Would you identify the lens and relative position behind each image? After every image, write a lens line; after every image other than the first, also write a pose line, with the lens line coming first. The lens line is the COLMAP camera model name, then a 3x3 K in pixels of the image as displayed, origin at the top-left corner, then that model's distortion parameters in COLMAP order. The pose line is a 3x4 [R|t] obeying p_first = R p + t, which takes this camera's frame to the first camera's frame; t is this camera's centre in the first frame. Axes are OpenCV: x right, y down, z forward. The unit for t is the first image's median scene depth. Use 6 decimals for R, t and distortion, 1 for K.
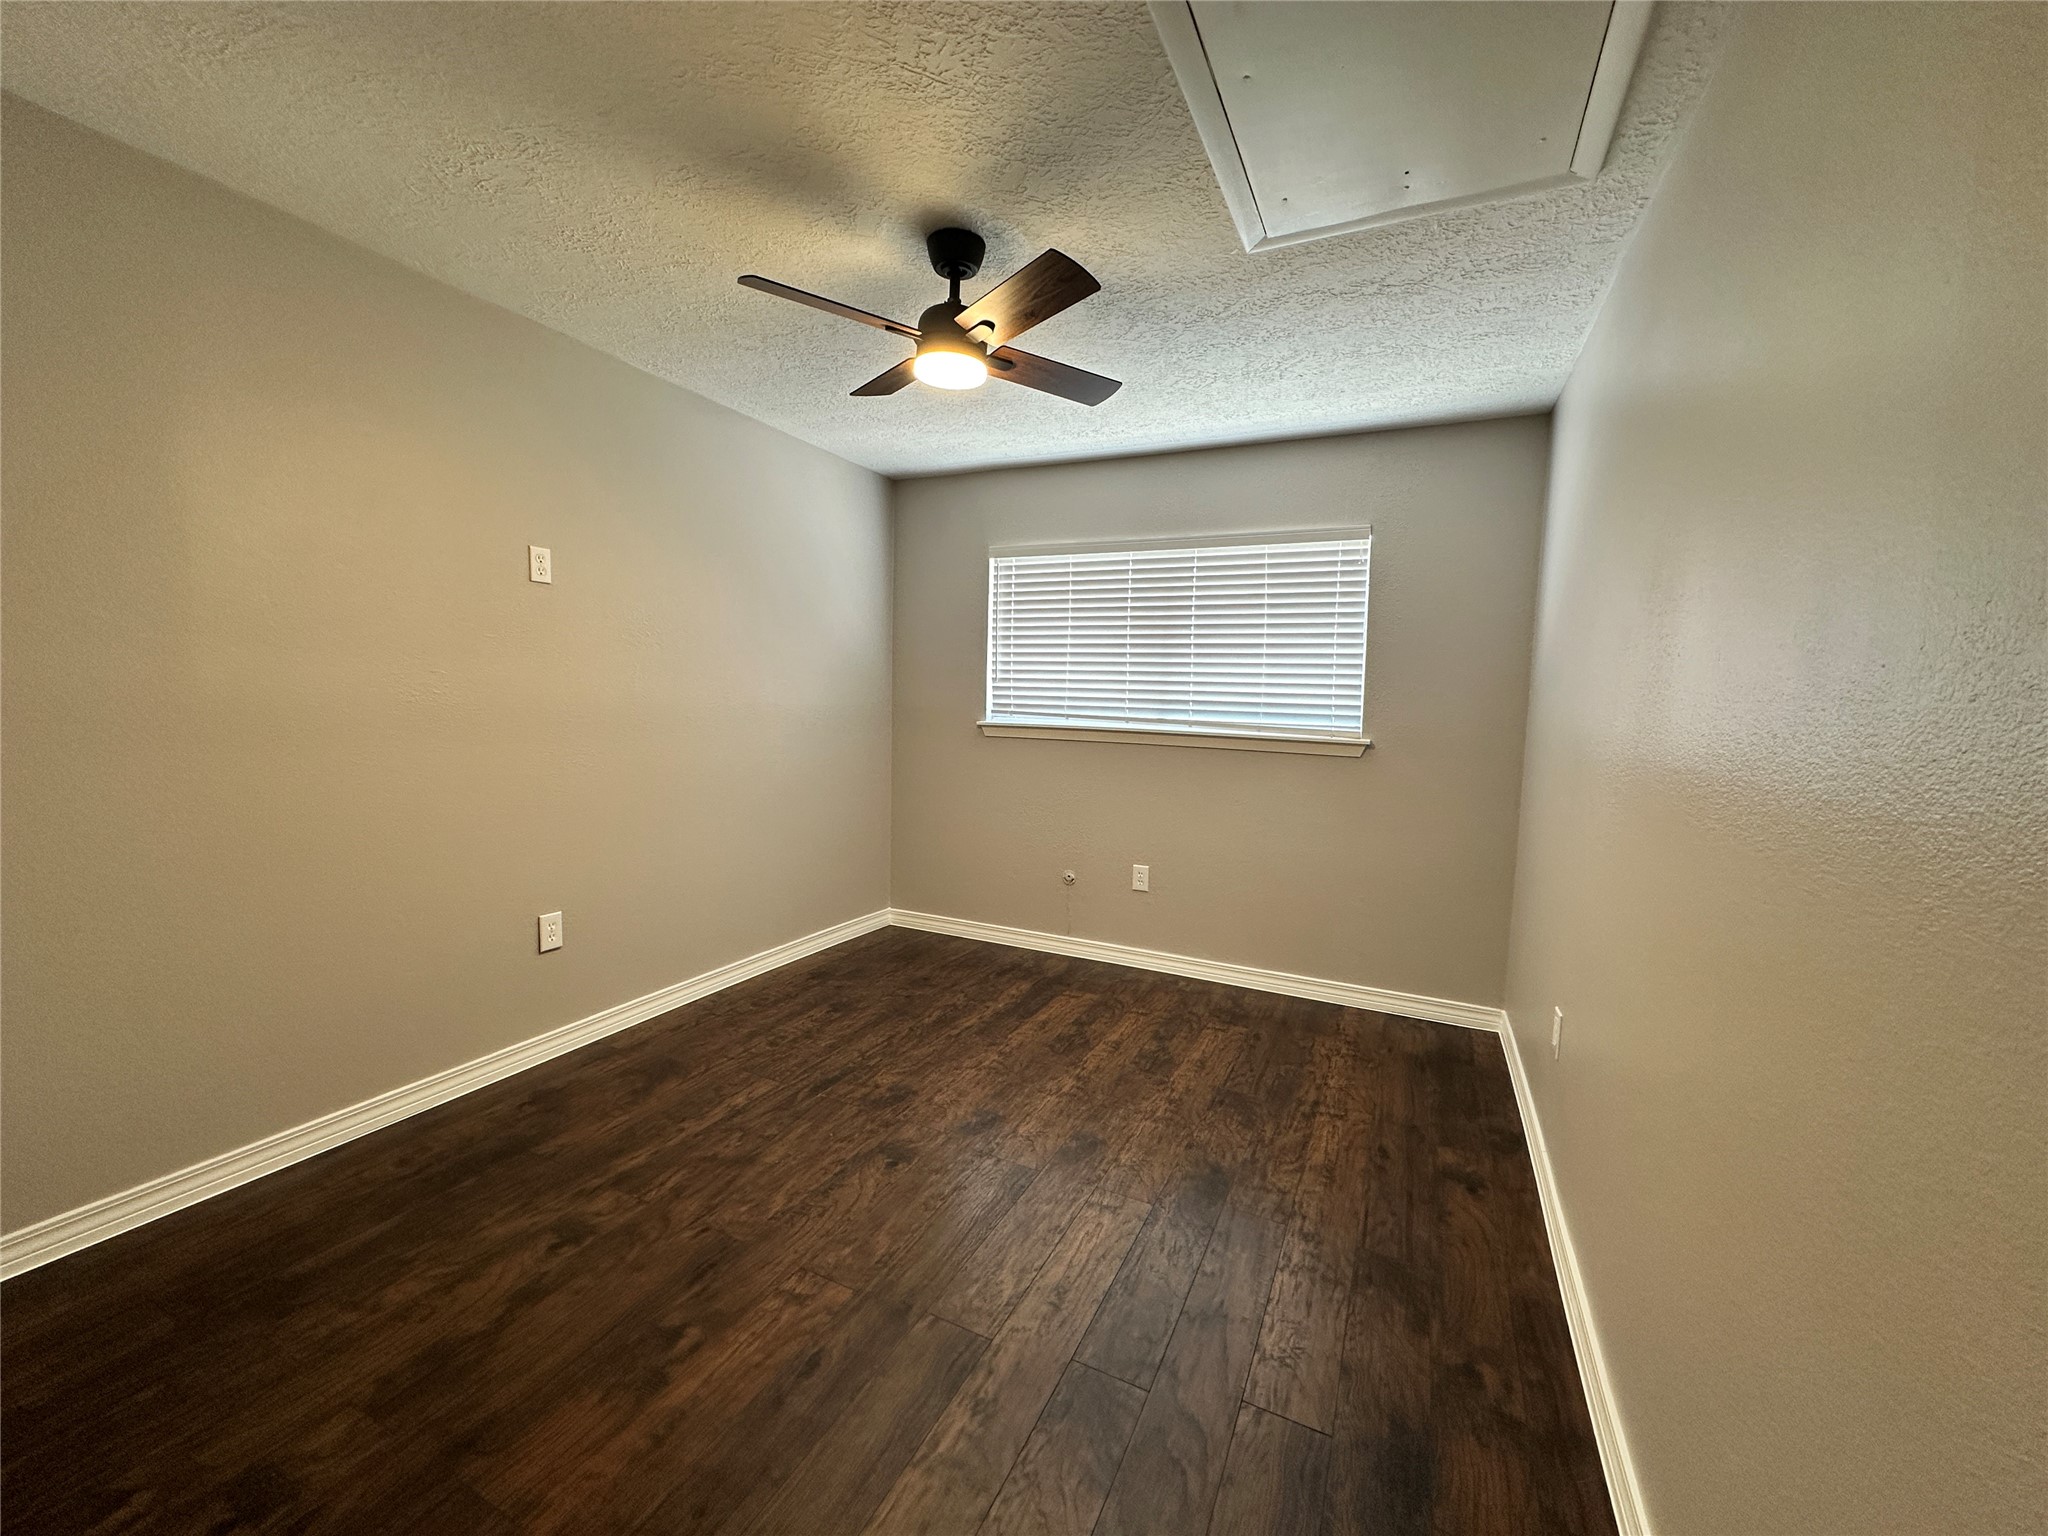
lens RADIAL K [[814.9, 0, 1023.1], [0, 814.9, 767.5], [0, 0, 1]] dist [-0.001339, 0.000649]
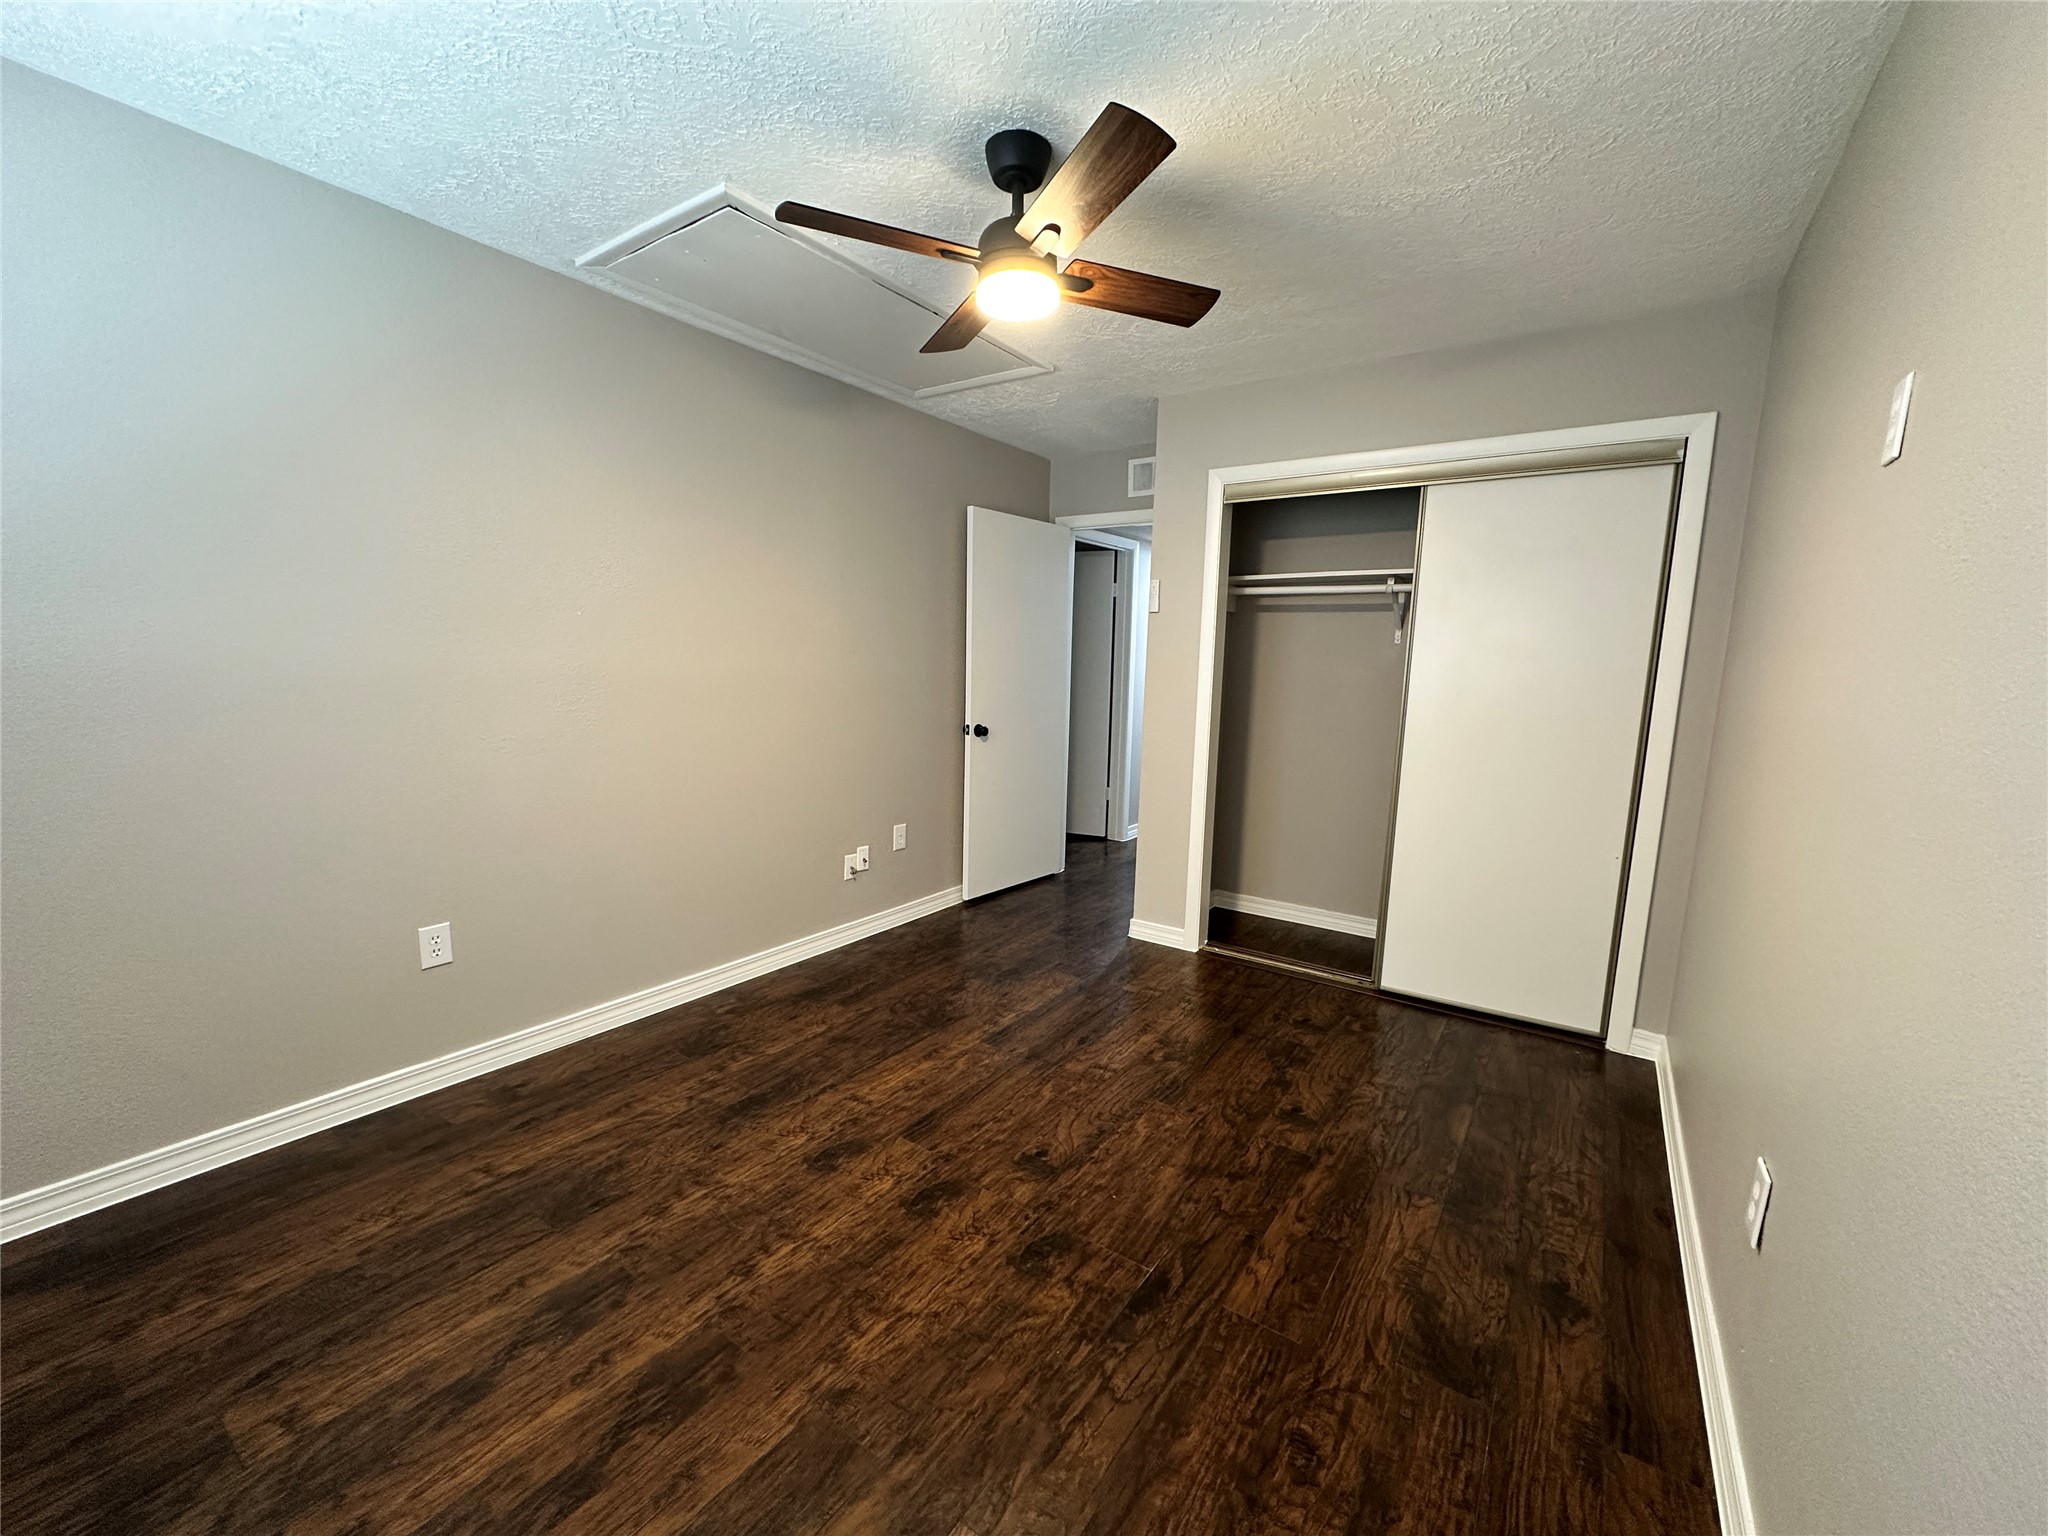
lens RADIAL K [[814.9, 0, 1026.7], [0, 814.9, 766.7], [0, 0, 1]] dist [-0.001339, 0.000649]
pose [[-0.985725, -0.077853, 0.149283, -0.224867], [-0.043318, 0.974091, 0.221968, -0.155243], [-0.162696, 0.212333, -0.963558, 1.639751]]
